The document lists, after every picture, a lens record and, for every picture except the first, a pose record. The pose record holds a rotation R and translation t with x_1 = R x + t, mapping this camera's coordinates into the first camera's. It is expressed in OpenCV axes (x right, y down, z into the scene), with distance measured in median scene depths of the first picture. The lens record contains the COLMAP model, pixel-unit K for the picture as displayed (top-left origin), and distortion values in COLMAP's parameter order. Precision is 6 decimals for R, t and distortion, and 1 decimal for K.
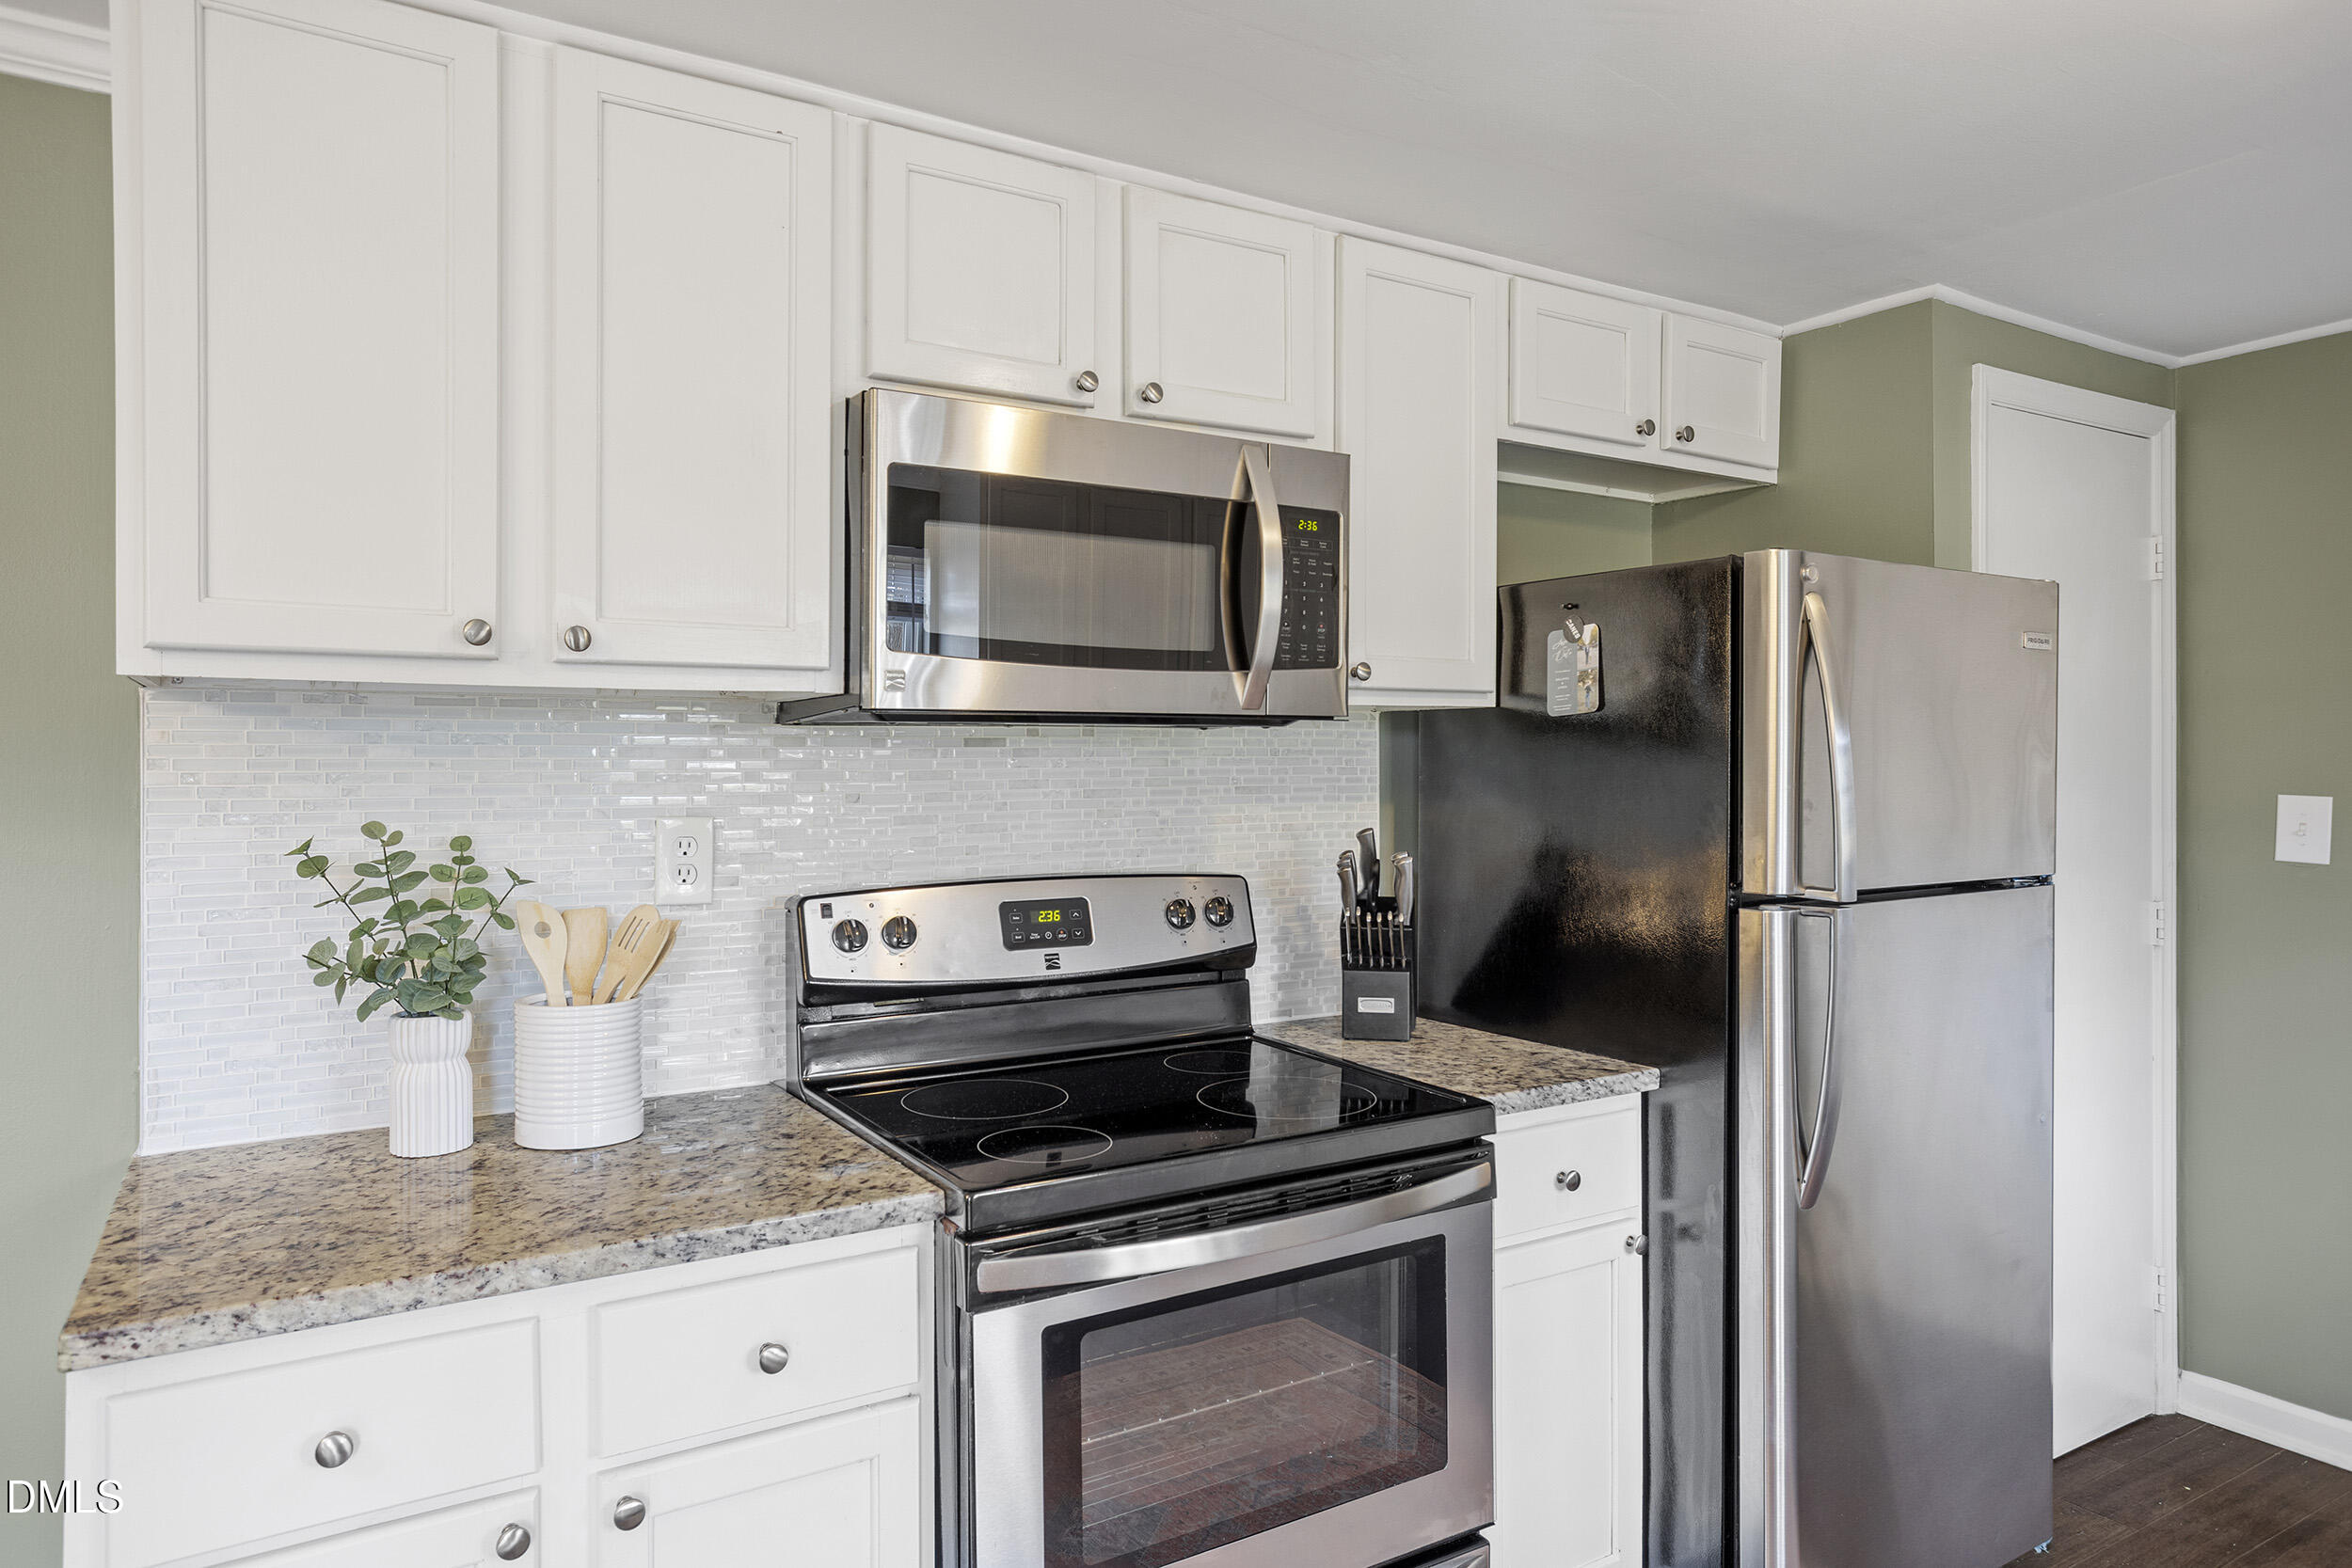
lens RADIAL K [[1400.4, 0, 1186.3], [0, 1400.4, 762.4], [0, 0, 1]] dist [-0.028419, 0.024239]
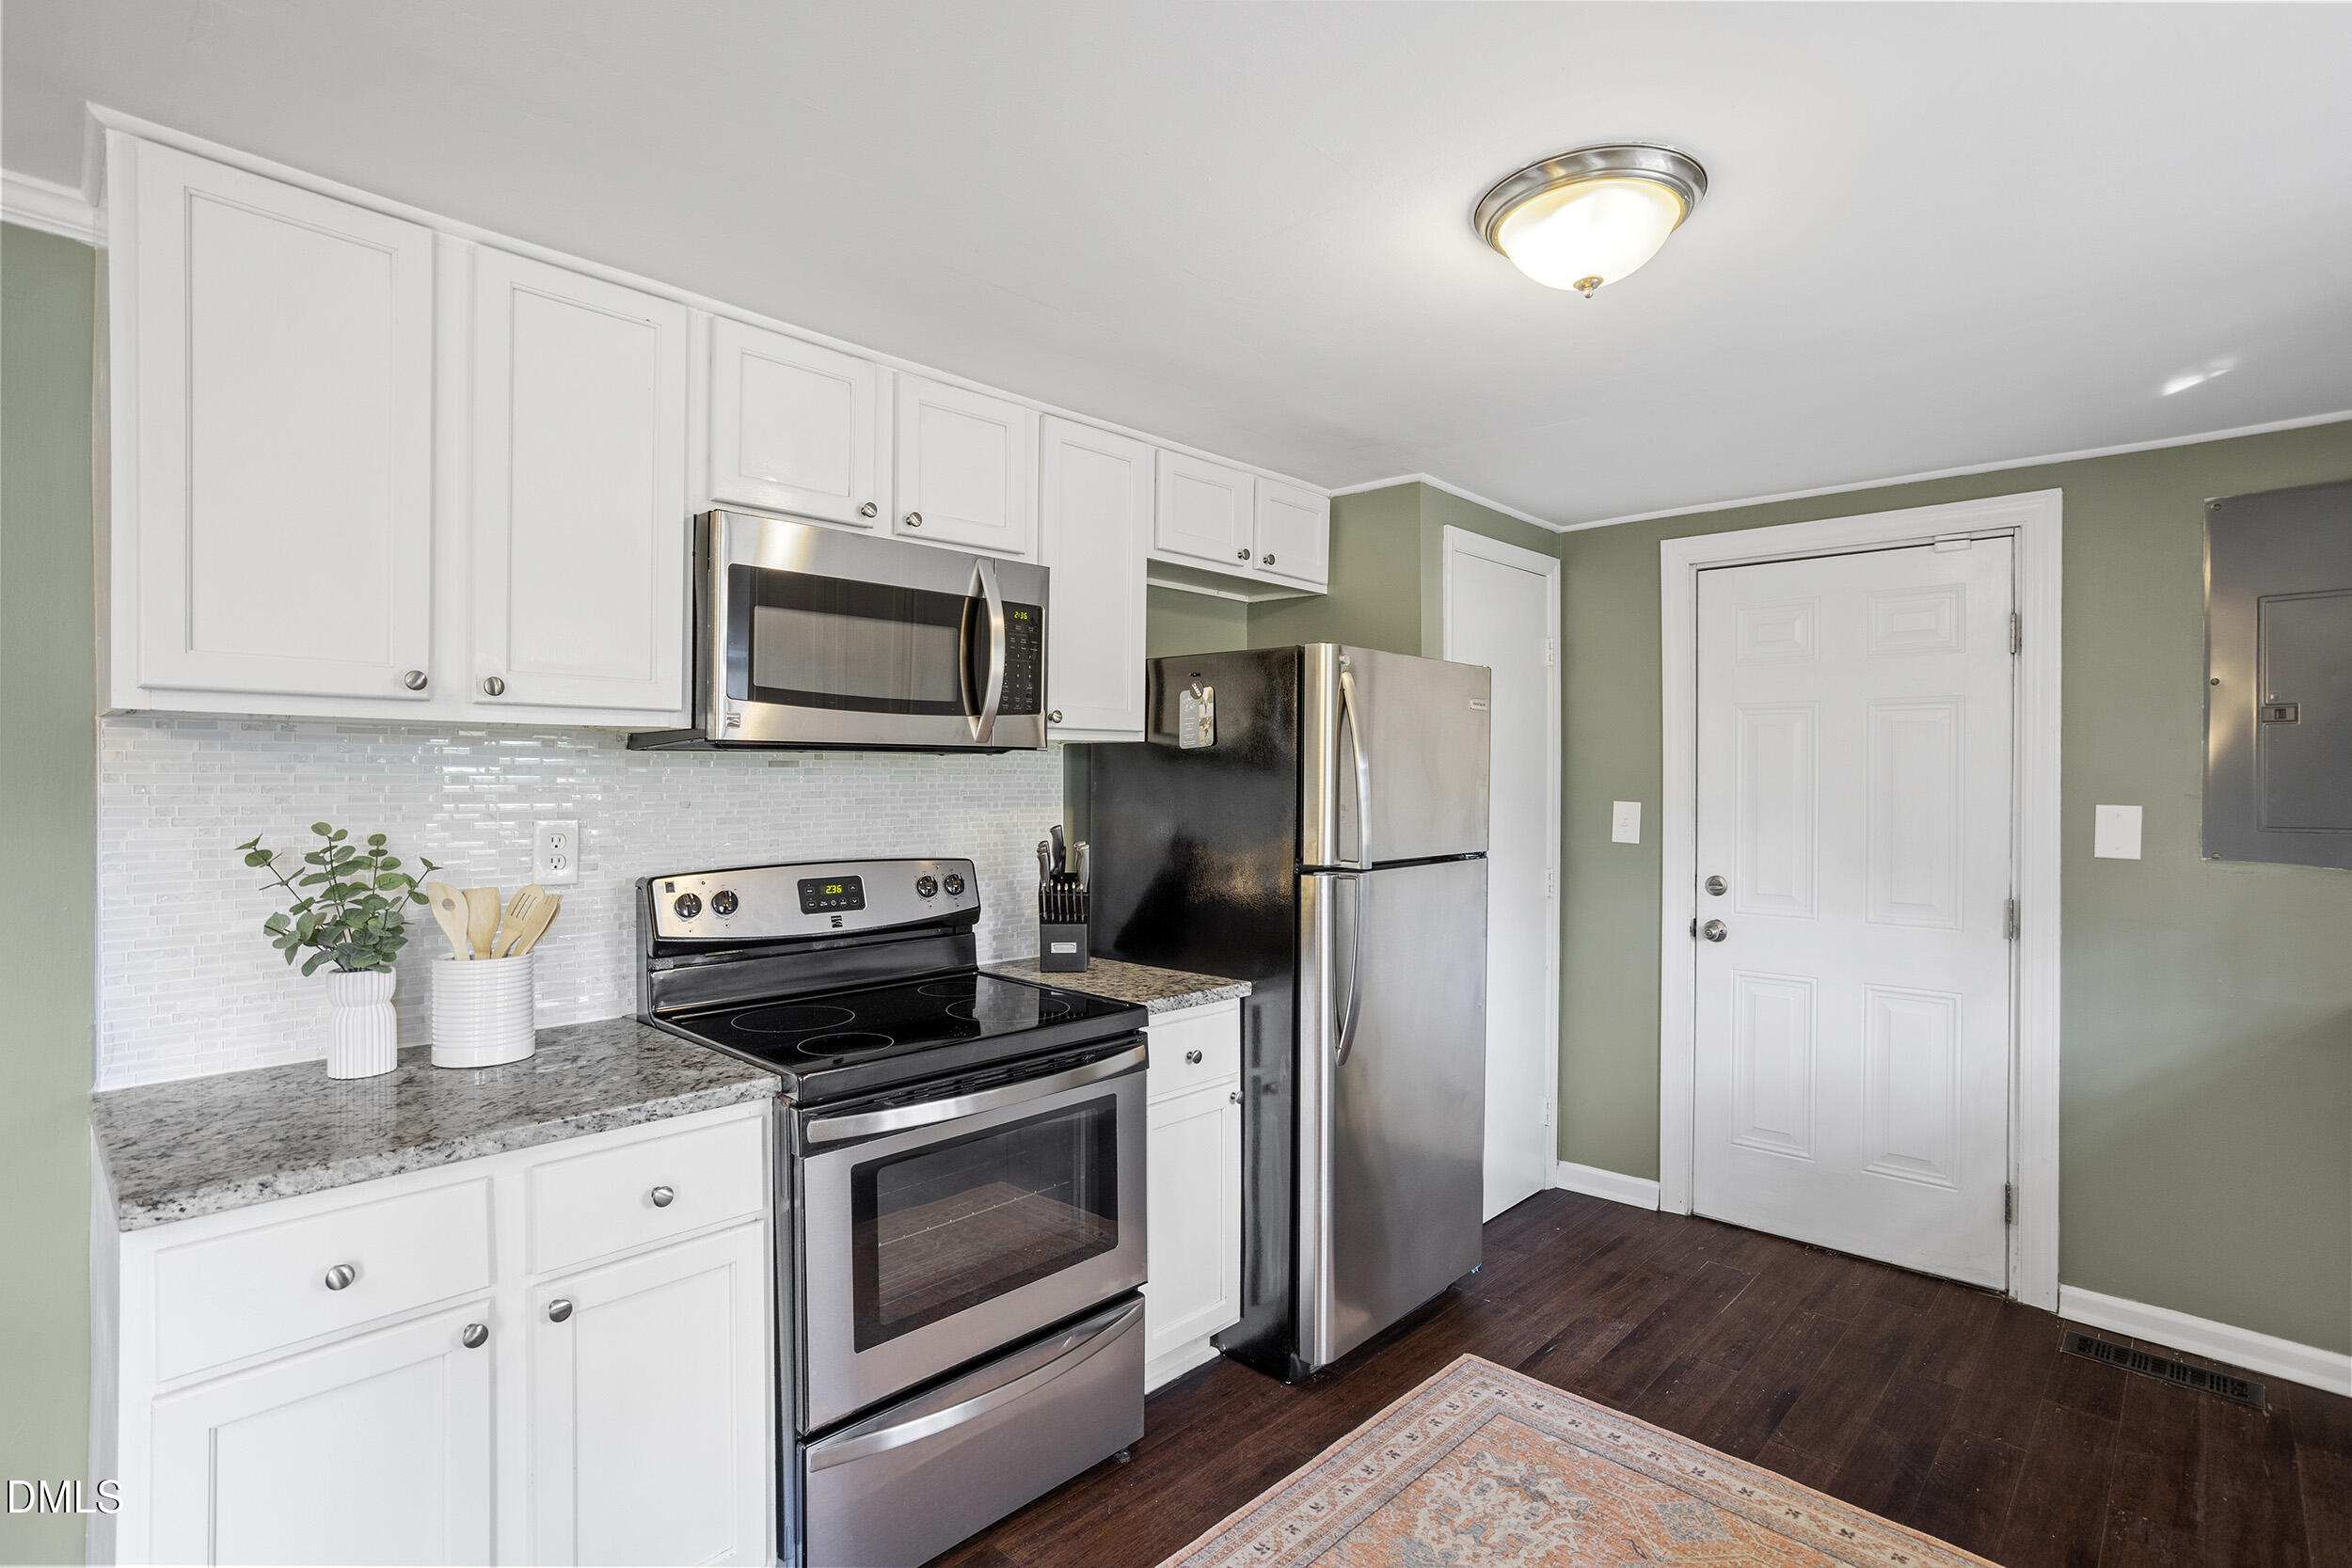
lens RADIAL K [[1141.2, 0, 1173.6], [0, 1141.2, 791.5], [0, 0, 1]] dist [-0.043624, 0.027262]
pose [[0.965805, 0.000487, 0.259269, -0.070571], [-0.003465, 0.999933, 0.011030, -0.000941], [-0.259246, -0.011551, 0.965742, -0.191351]]
